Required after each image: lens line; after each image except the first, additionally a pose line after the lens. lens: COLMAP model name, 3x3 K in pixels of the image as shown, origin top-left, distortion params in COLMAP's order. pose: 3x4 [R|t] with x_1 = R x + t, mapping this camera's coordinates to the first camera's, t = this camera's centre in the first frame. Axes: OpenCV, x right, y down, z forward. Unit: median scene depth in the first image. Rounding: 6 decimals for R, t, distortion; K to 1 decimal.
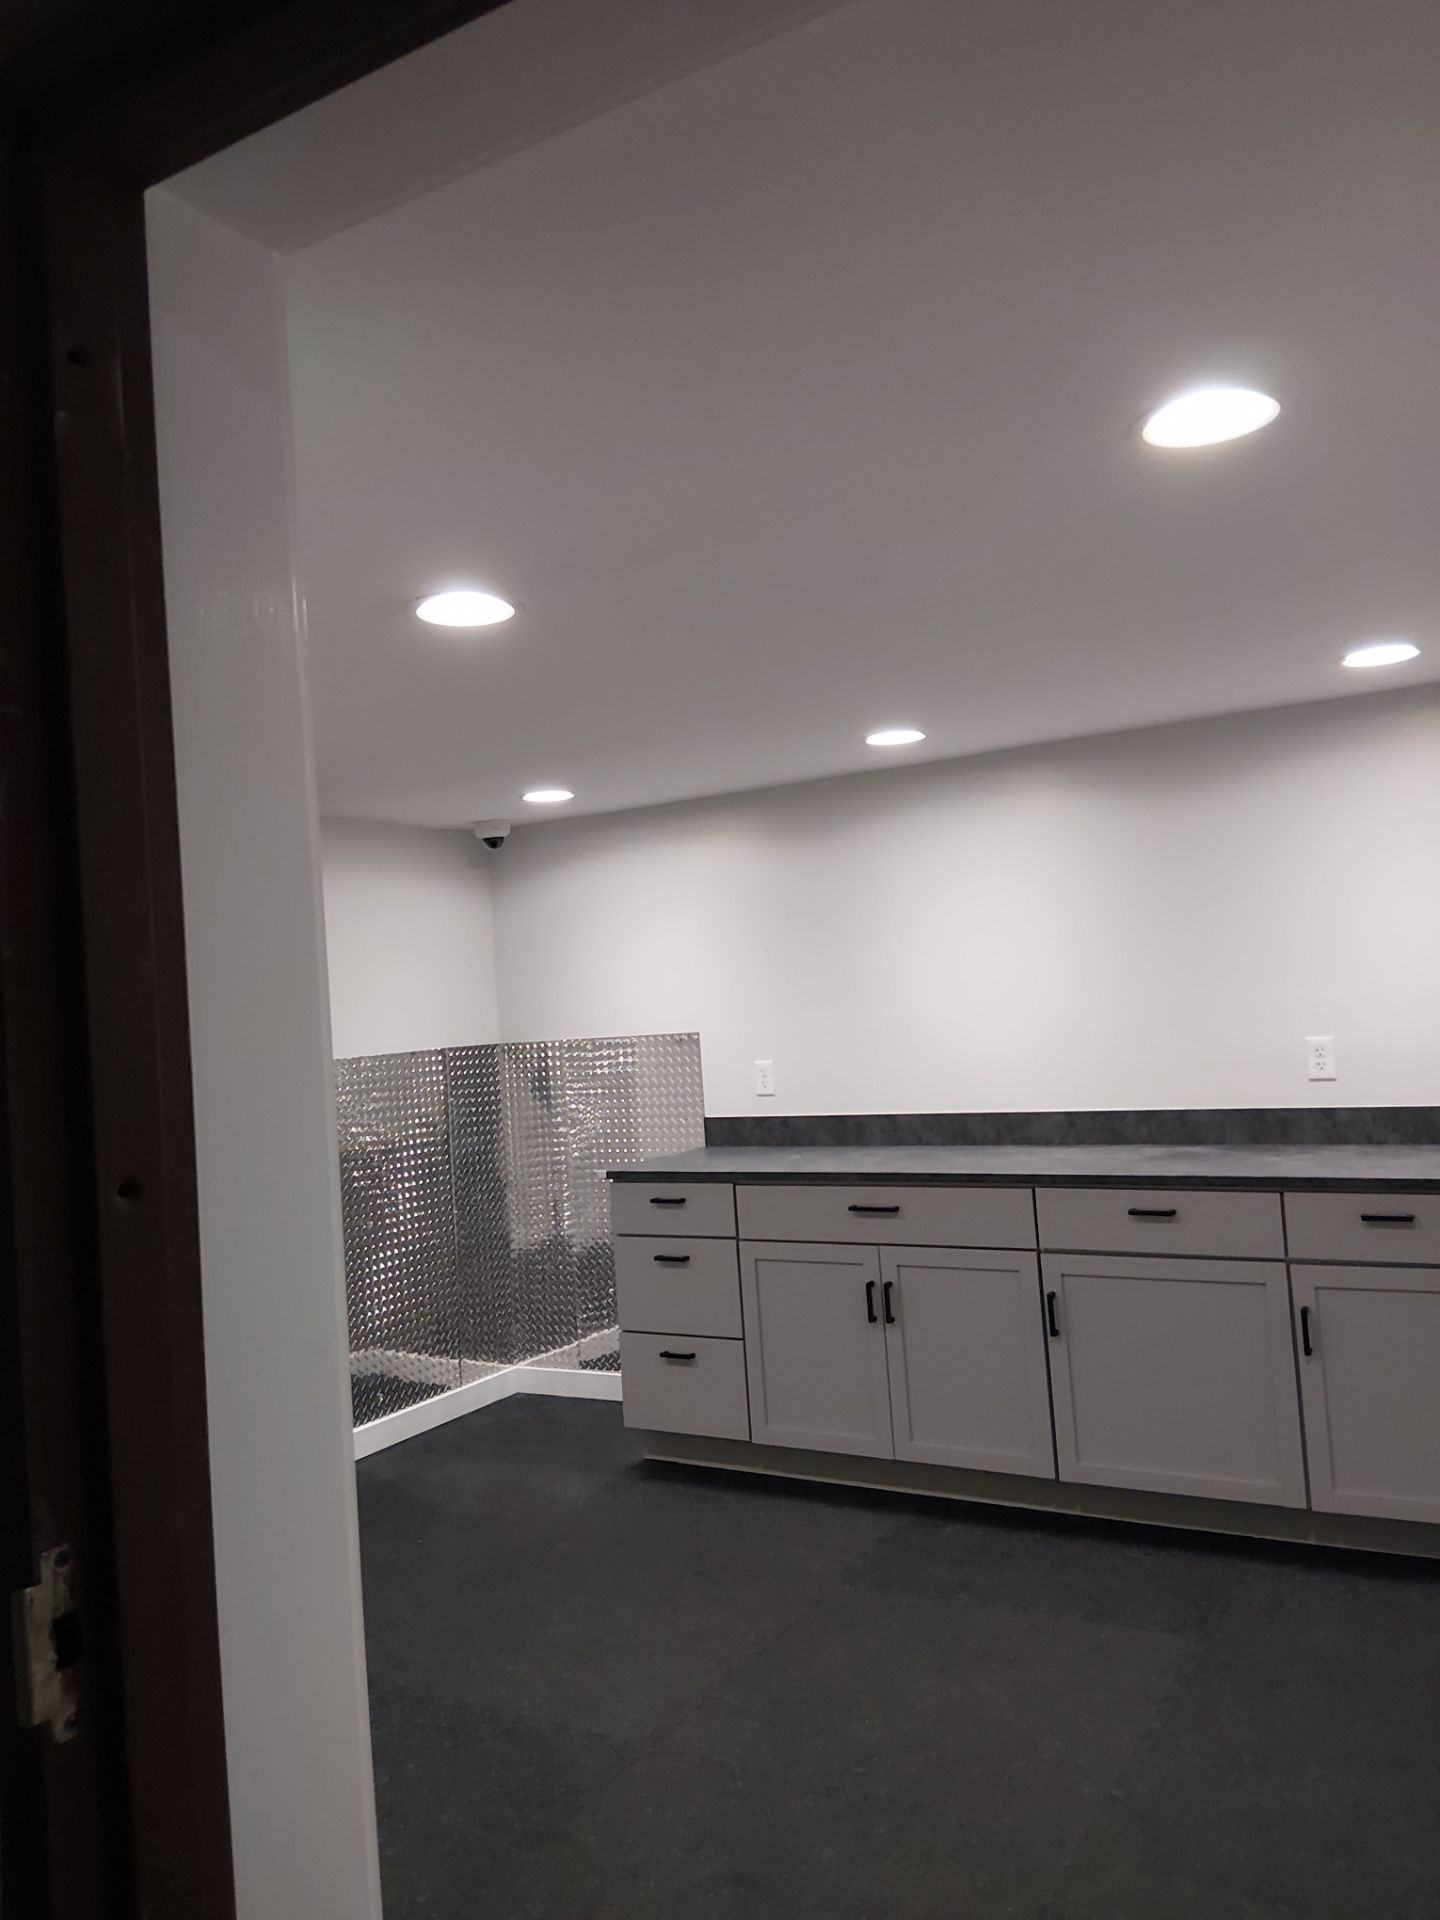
lens RADIAL K [[1447.7, 0, 718.2], [0, 1447.7, 946.1], [0, 0, 1]] dist [0.146508, -0.251873]
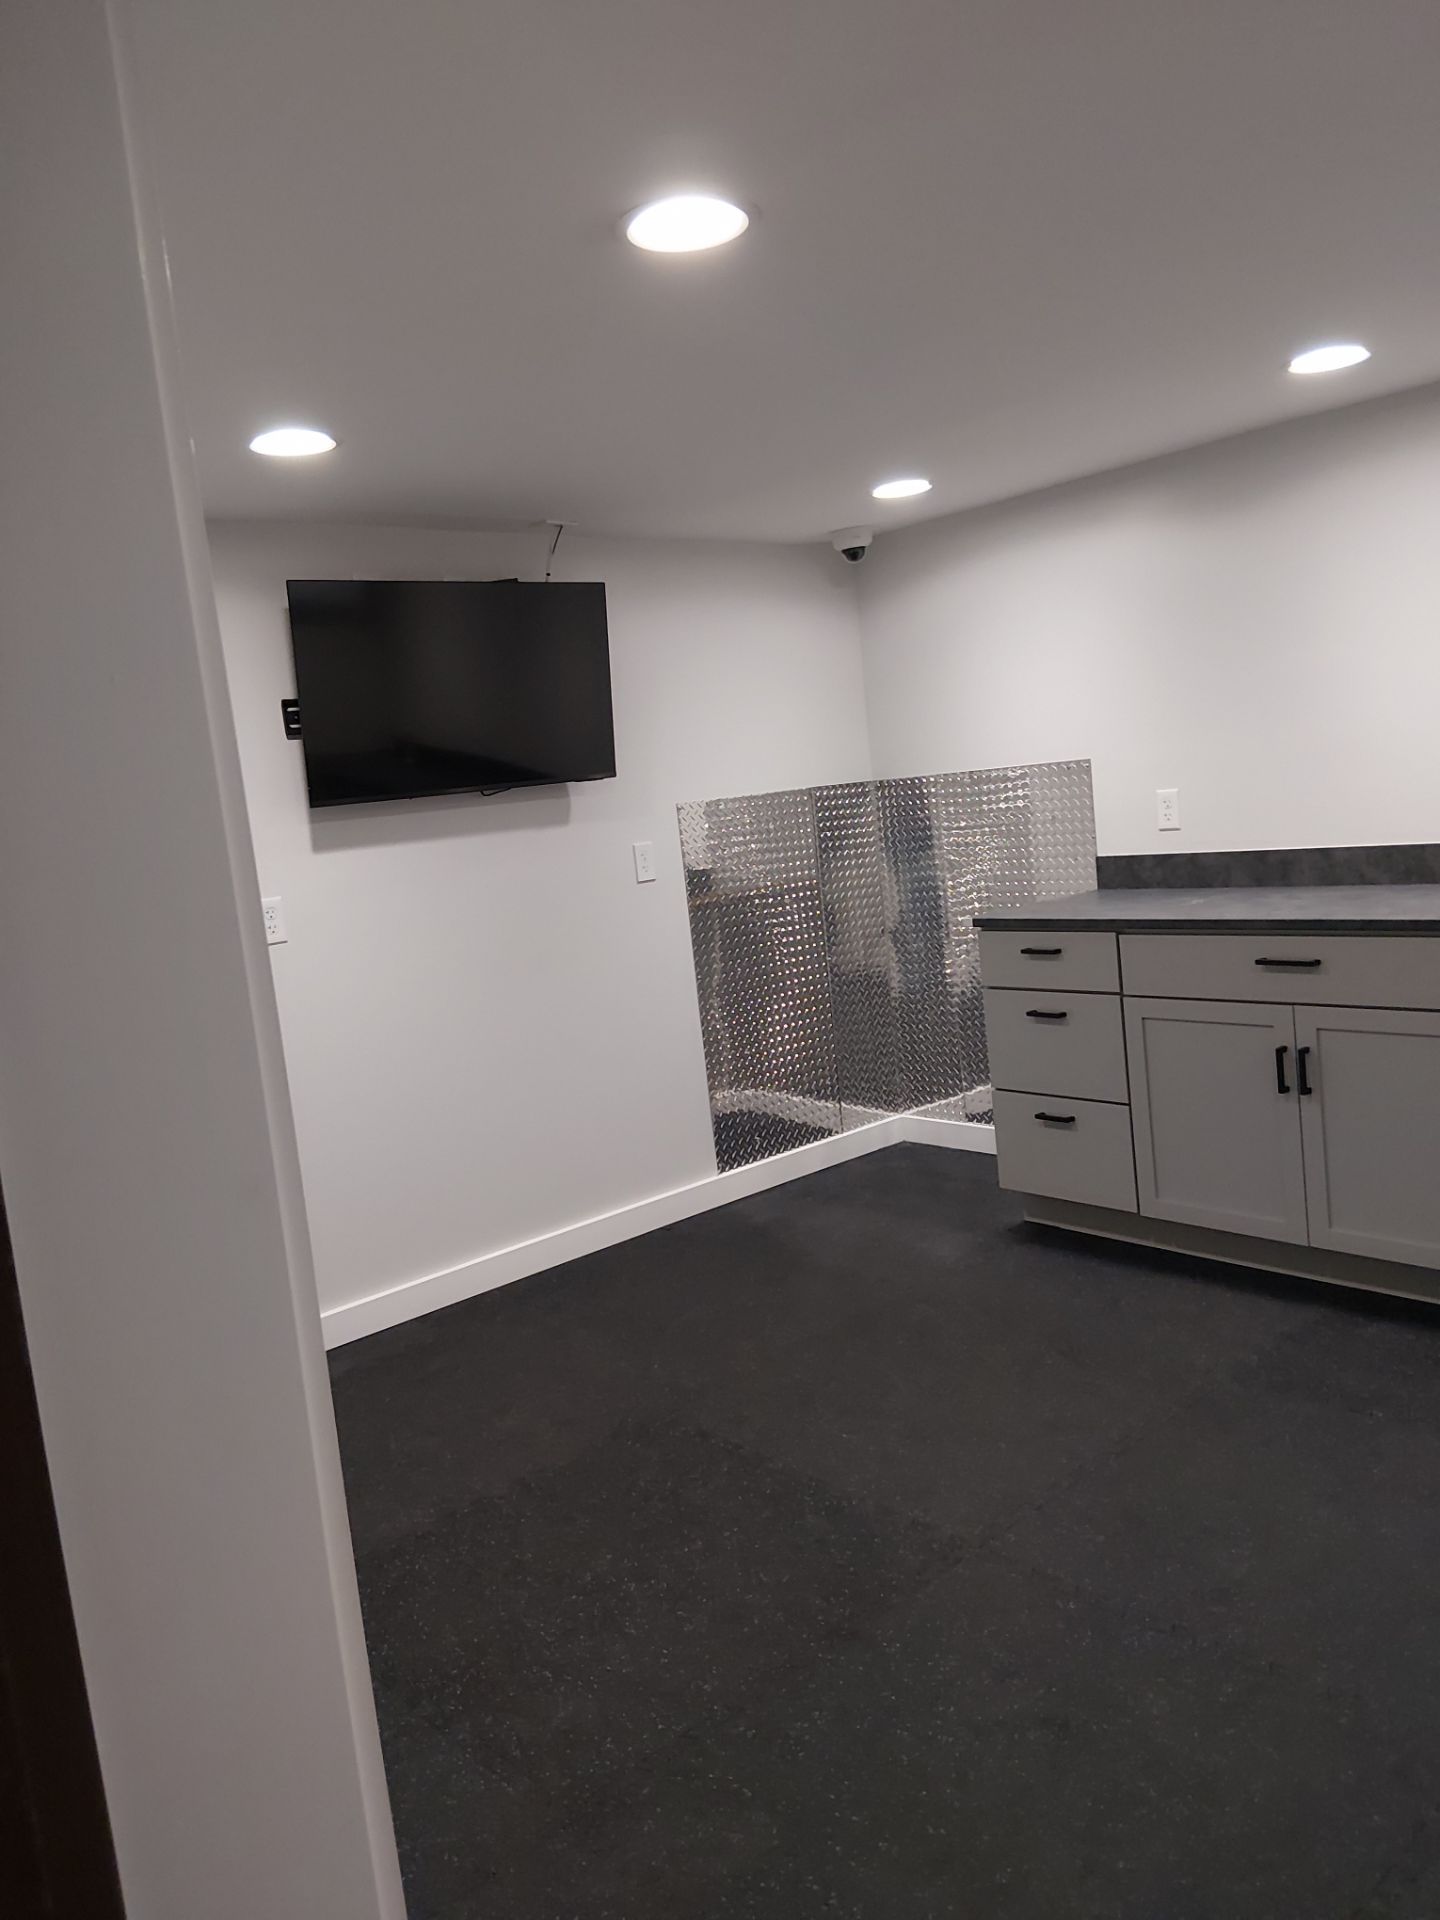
lens RADIAL K [[1447.7, 0, 718.2], [0, 1447.7, 946.1], [0, 0, 1]] dist [0.146508, -0.251873]
pose [[0.951148, 0.000843, -0.308735, 0.048901], [0.054286, 0.983960, 0.169930, 0.009537], [0.303926, -0.178388, 0.935846, 0.101058]]
